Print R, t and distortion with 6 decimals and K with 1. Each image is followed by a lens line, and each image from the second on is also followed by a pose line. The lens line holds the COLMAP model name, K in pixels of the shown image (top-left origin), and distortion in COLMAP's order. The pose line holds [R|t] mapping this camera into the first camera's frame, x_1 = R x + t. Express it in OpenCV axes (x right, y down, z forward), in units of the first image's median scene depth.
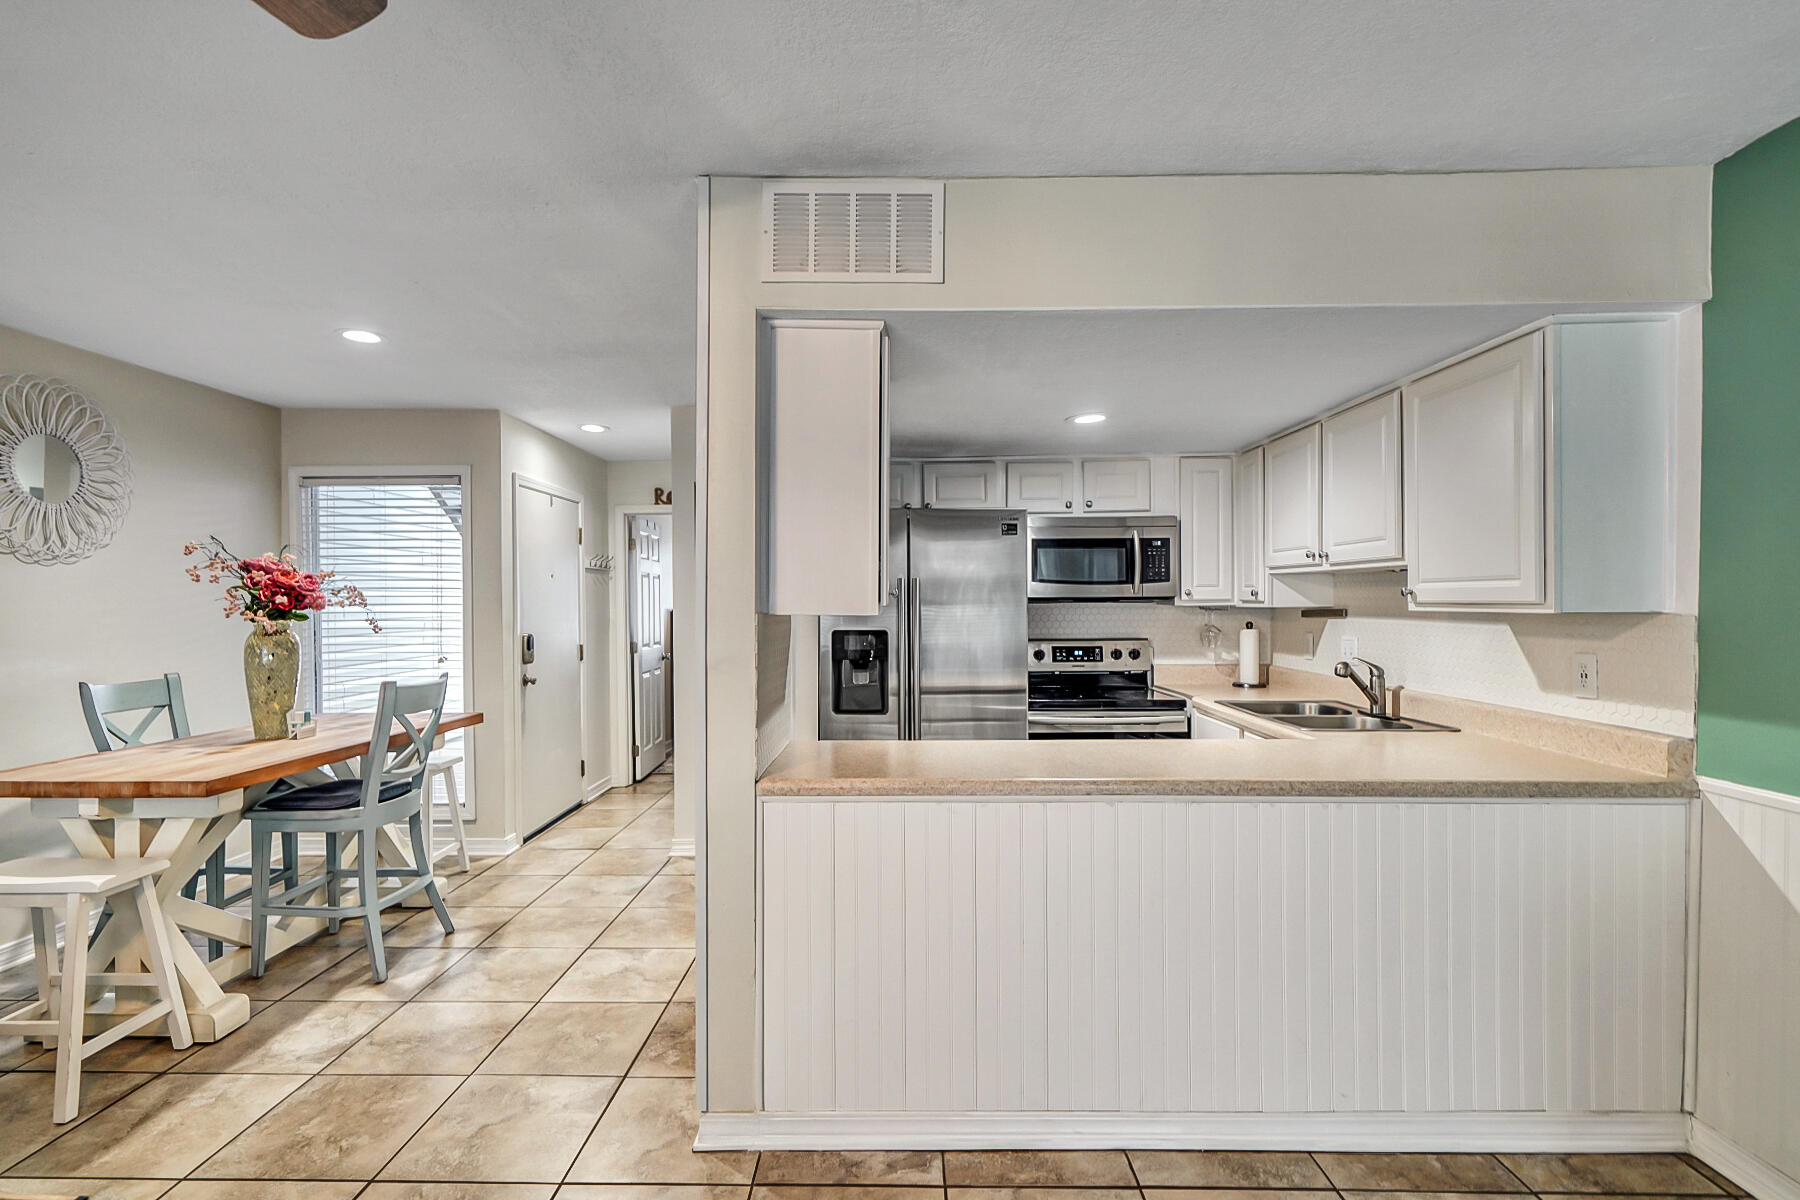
lens RADIAL K [[829.4, 0, 899.8], [0, 829.4, 600.2], [0, 0, 1]] dist [0.000759, 0.000090]
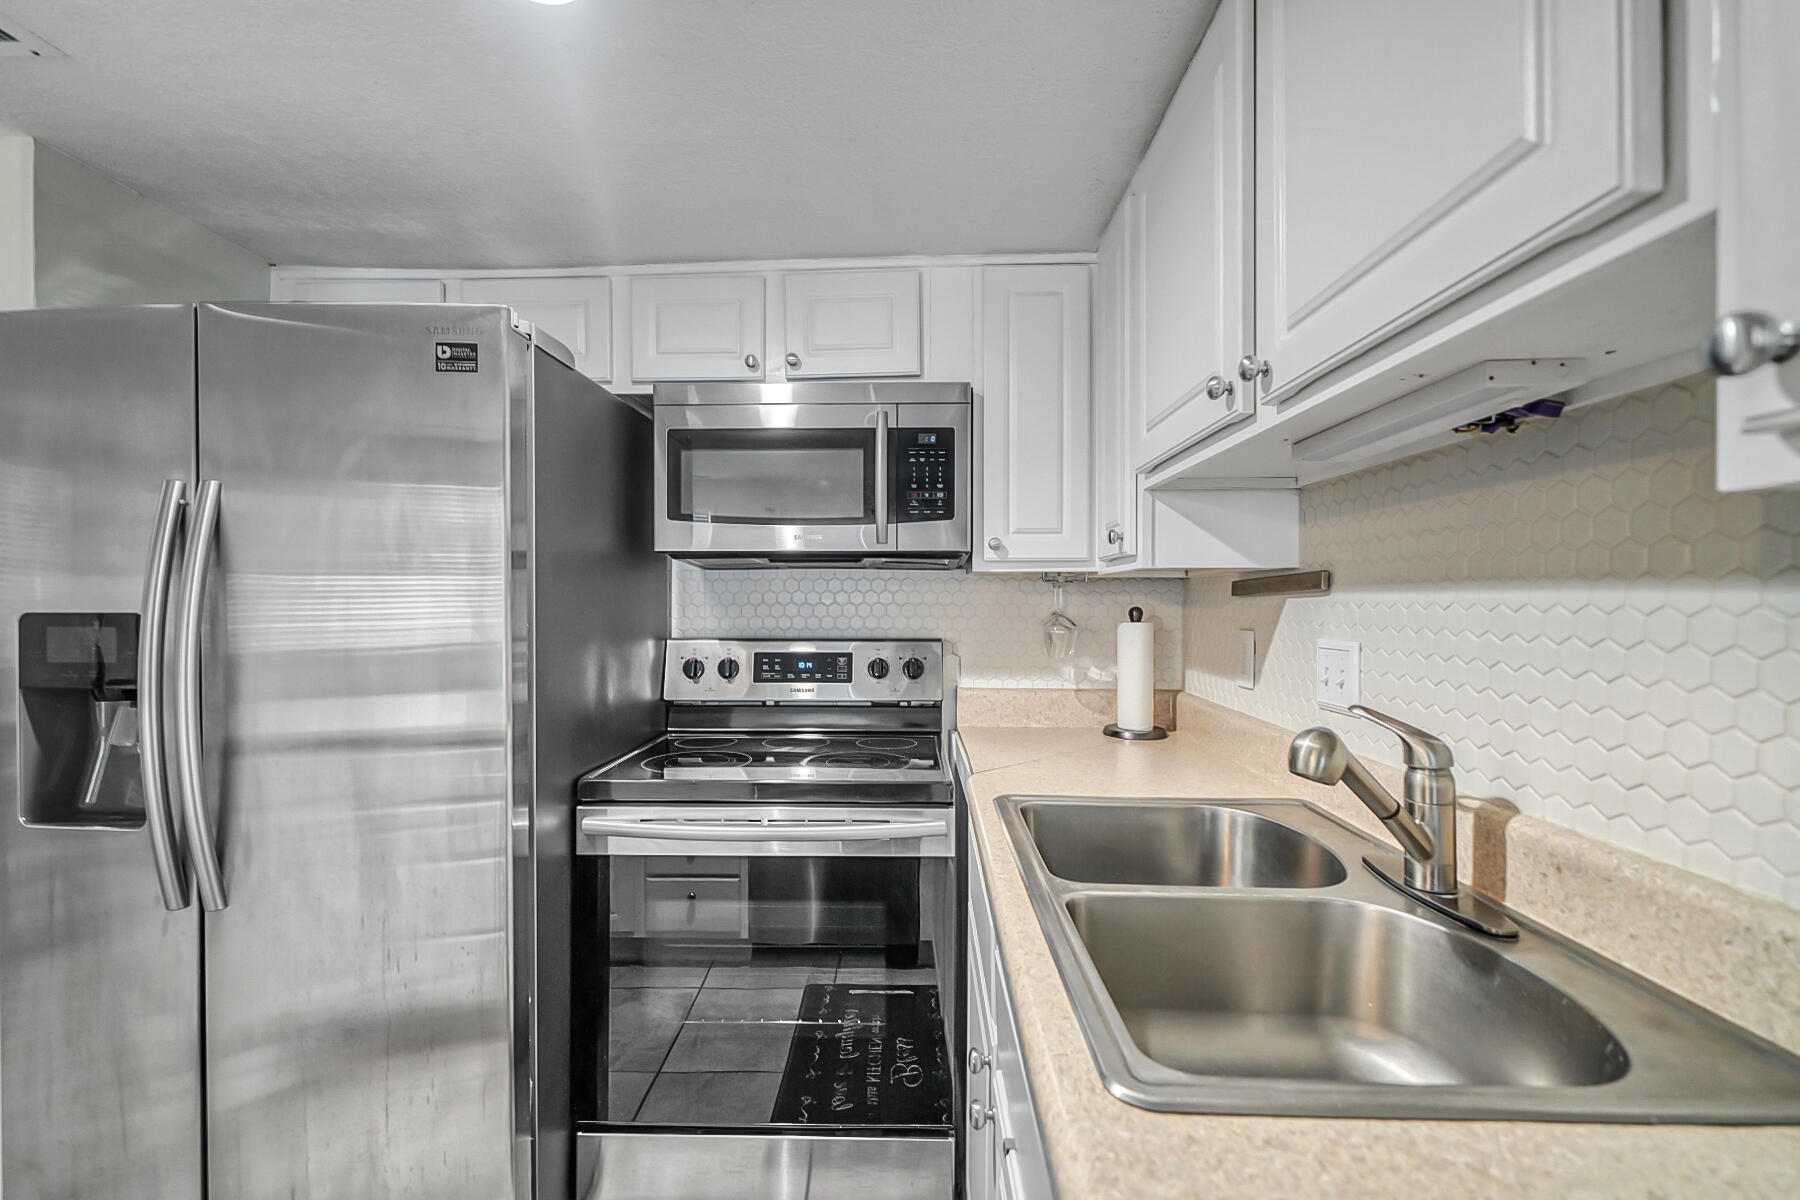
lens RADIAL K [[756.7, 0, 897.7], [0, 756.7, 602.9], [0, 0, 1]] dist [-0.003329, -0.000371]
pose [[0.999654, 0.007491, -0.025220, 0.303431], [-0.007395, 0.999965, 0.003927, 0.023719], [0.025248, -0.003739, 0.999674, 0.564032]]
